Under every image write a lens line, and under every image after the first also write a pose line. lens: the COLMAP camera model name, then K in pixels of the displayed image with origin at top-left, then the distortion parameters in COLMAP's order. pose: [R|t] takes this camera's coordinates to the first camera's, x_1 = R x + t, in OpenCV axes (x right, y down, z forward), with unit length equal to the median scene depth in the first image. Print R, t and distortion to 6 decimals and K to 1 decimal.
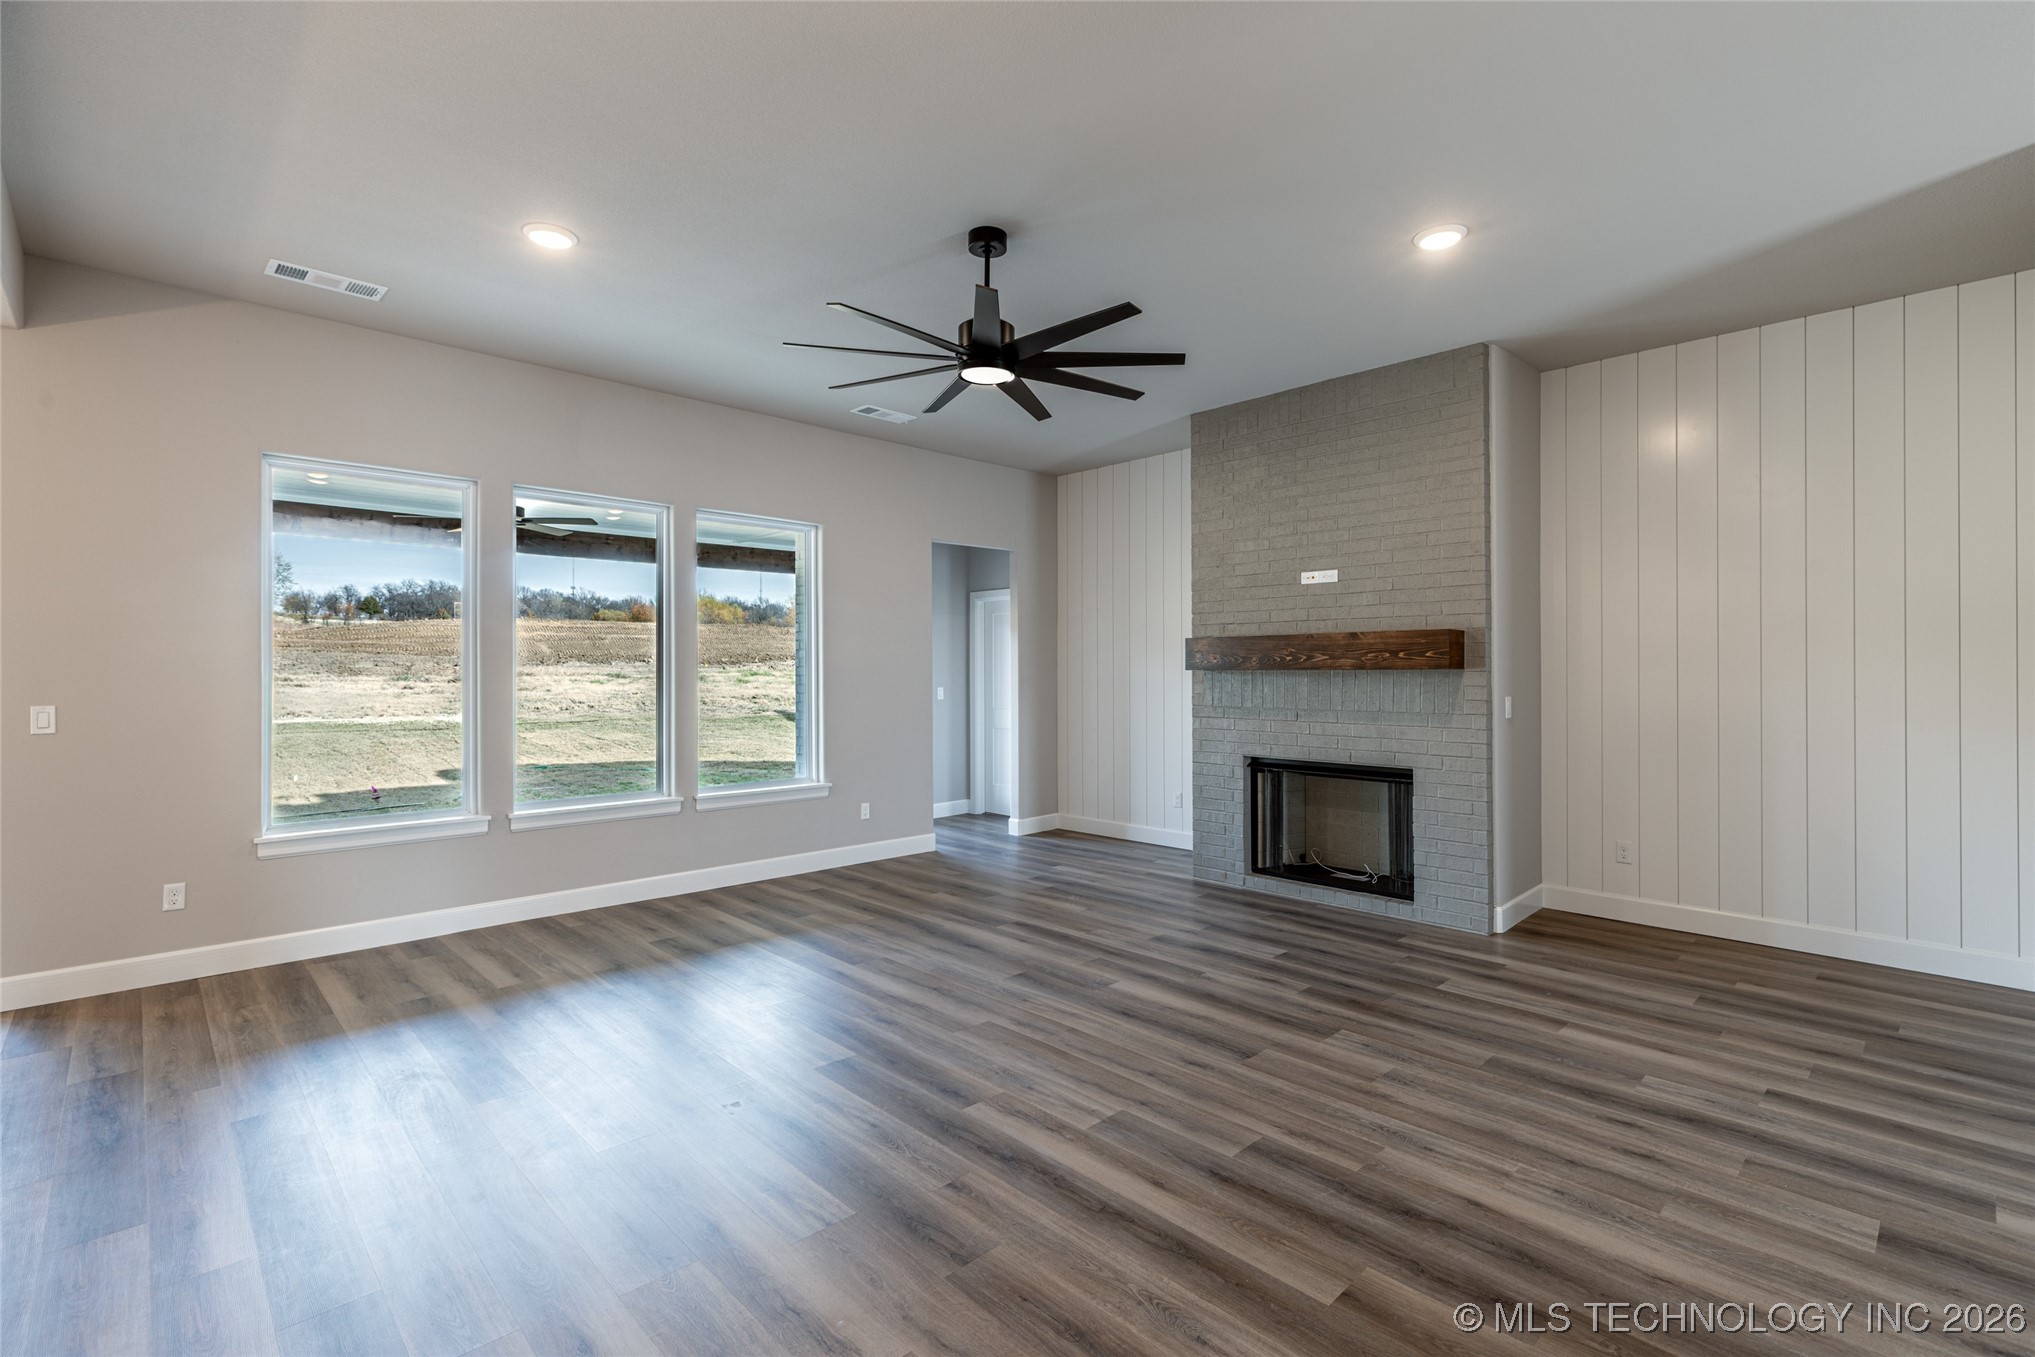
lens RADIAL K [[912.9, 0, 1038.3], [0, 912.9, 670.2], [0, 0, 1]] dist [0.007555, -0.002338]
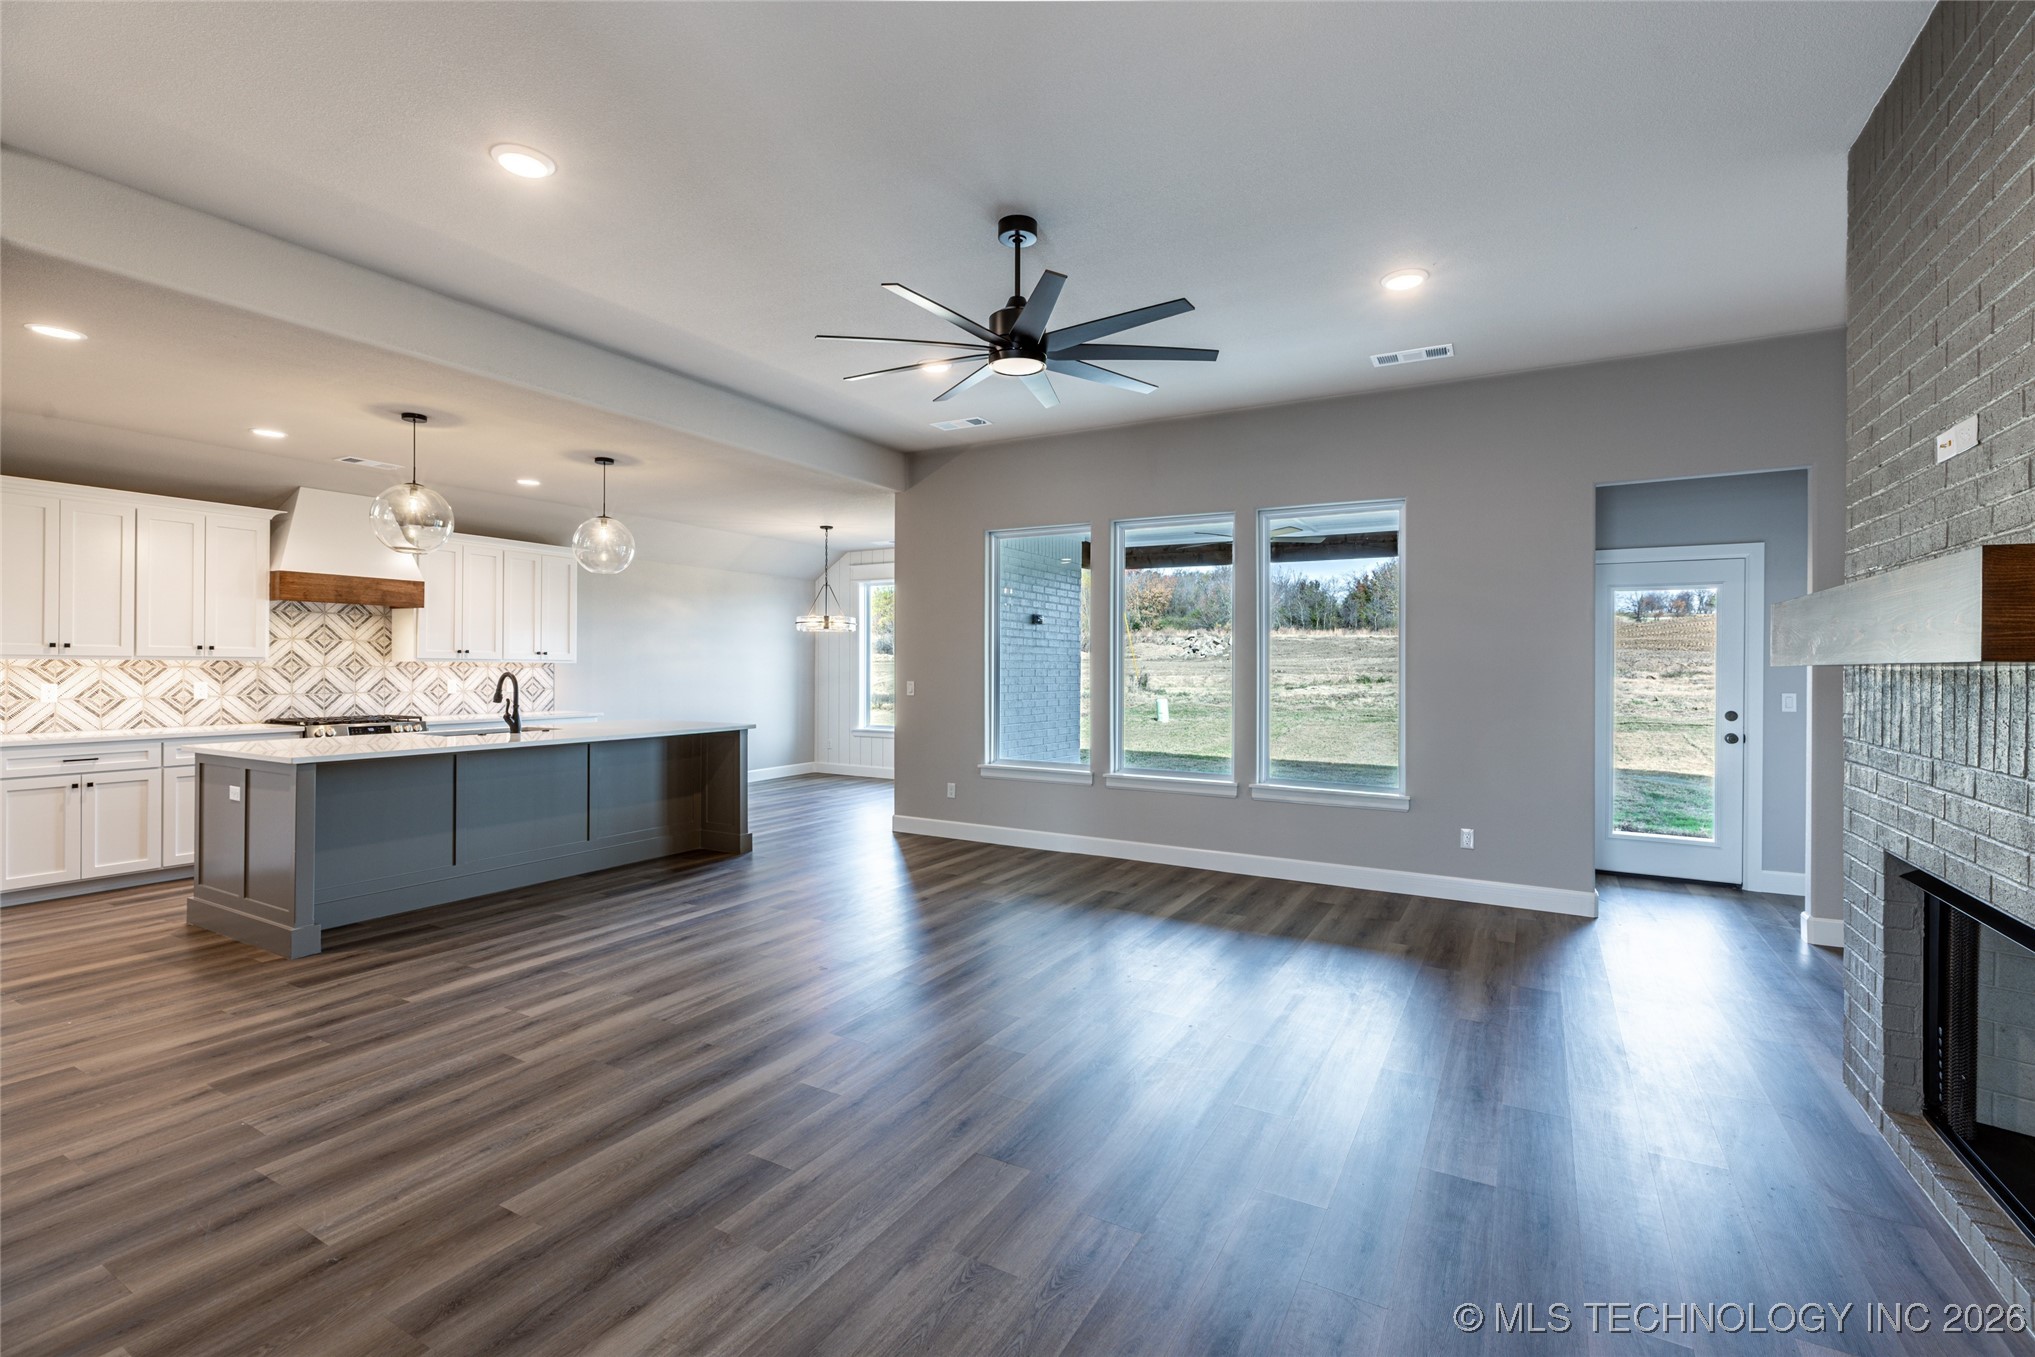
lens RADIAL K [[912.9, 0, 1019.5], [0, 912.9, 662.4], [0, 0, 1]] dist [0.007555, -0.002338]
pose [[0.268054, 0.000163, -0.963404, 0.630160], [-0.003008, 0.999995, -0.000668, -0.000281], [0.963399, 0.003077, 0.268053, 0.514066]]
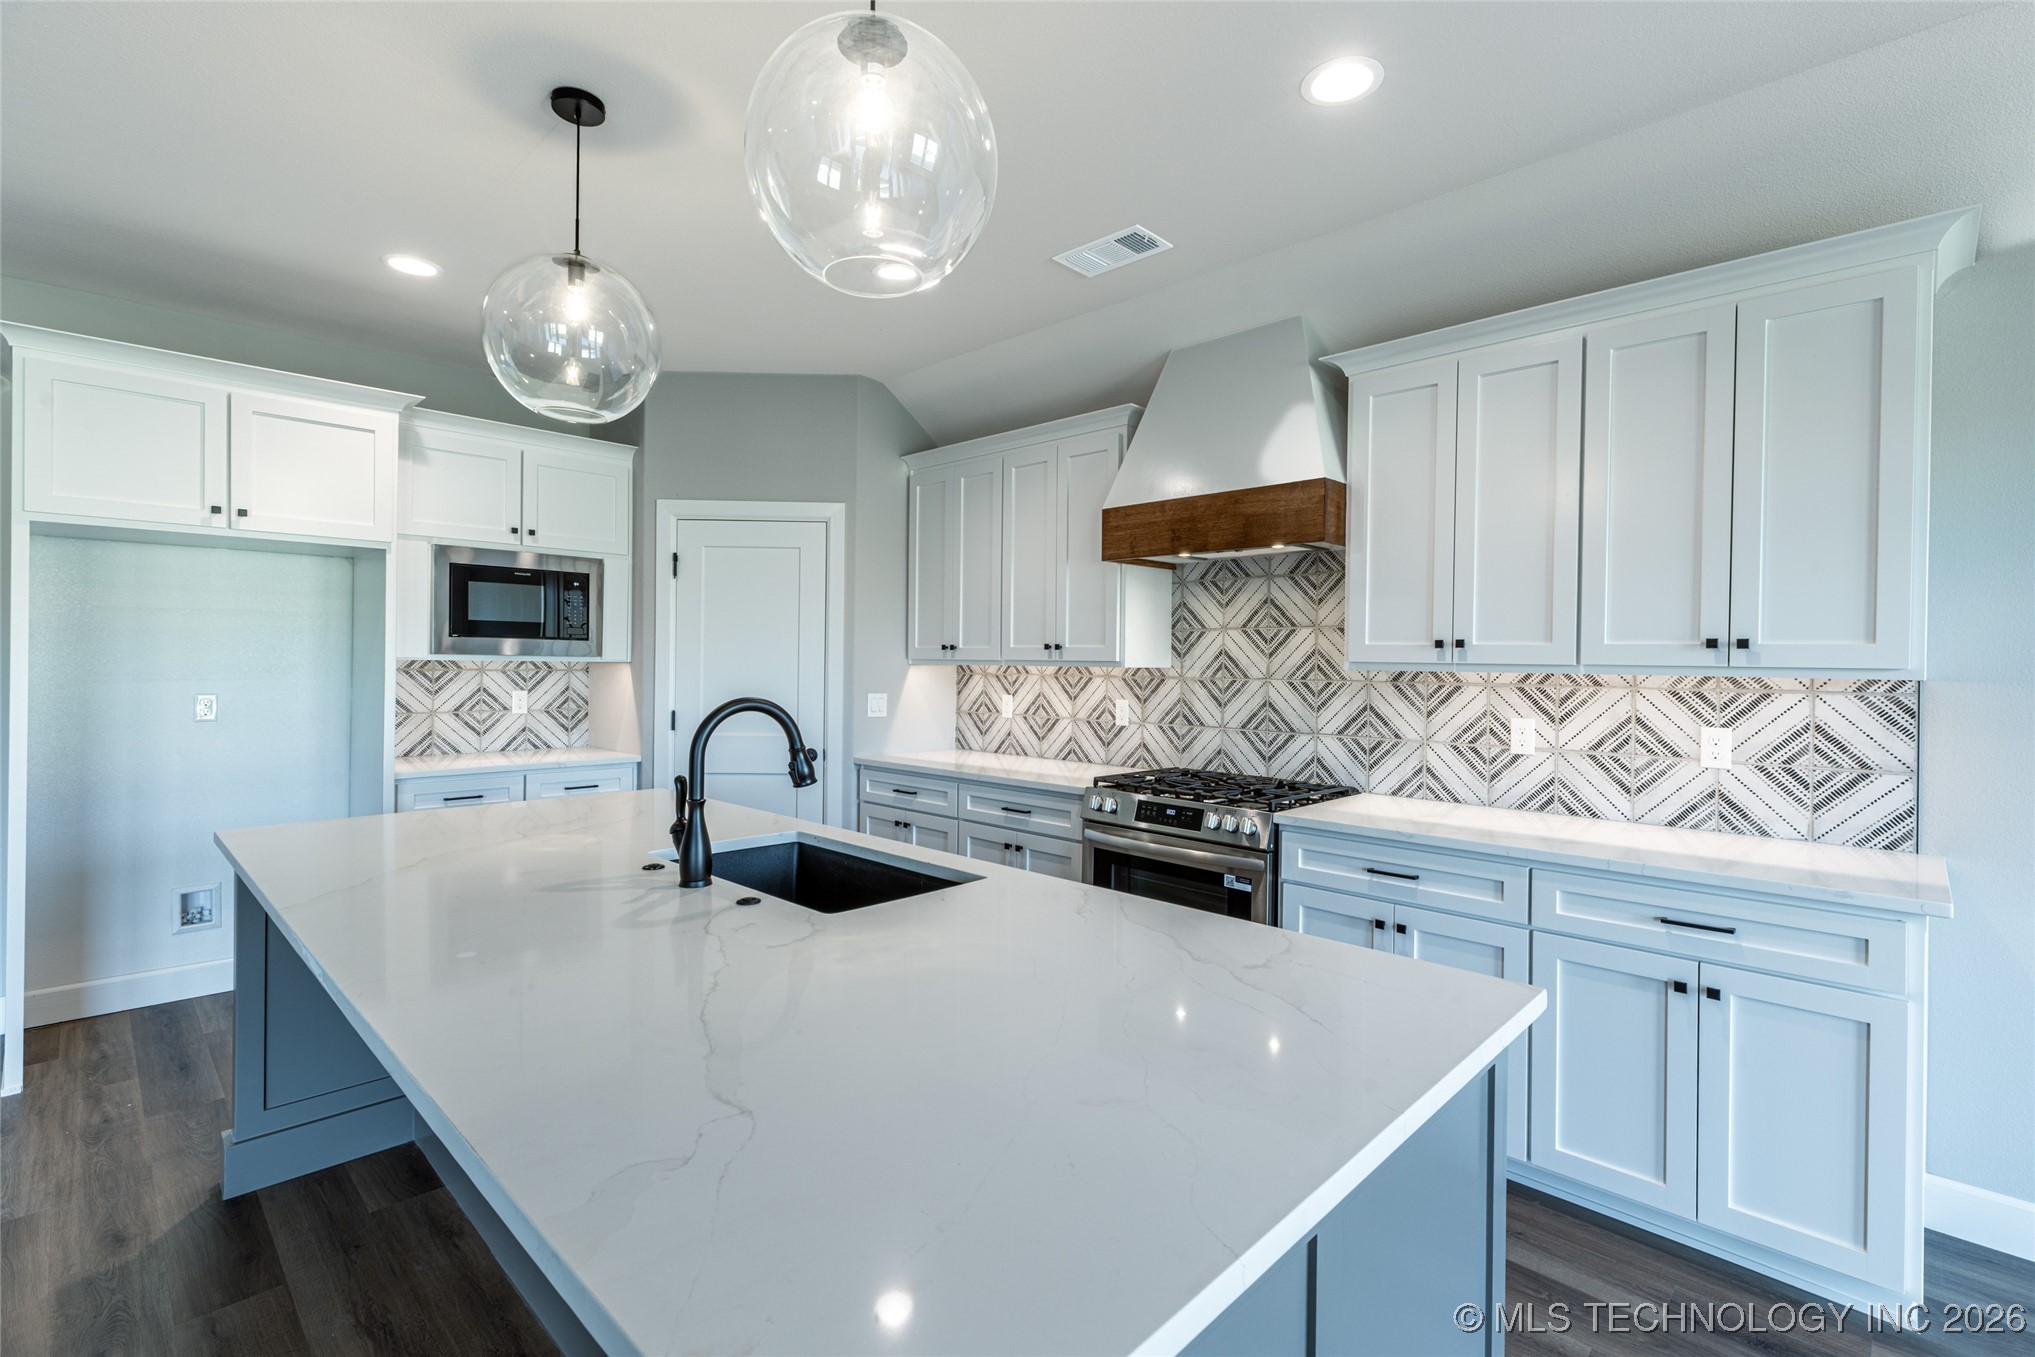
lens RADIAL K [[912.9, 0, 1031.5], [0, 912.9, 666.6], [0, 0, 1]] dist [0.007555, -0.002338]
pose [[-0.999543, -0.006891, -0.029421, -0.732504], [-0.006964, 0.999973, 0.002367, -0.002140], [0.029404, 0.002571, -0.999564, 0.588984]]
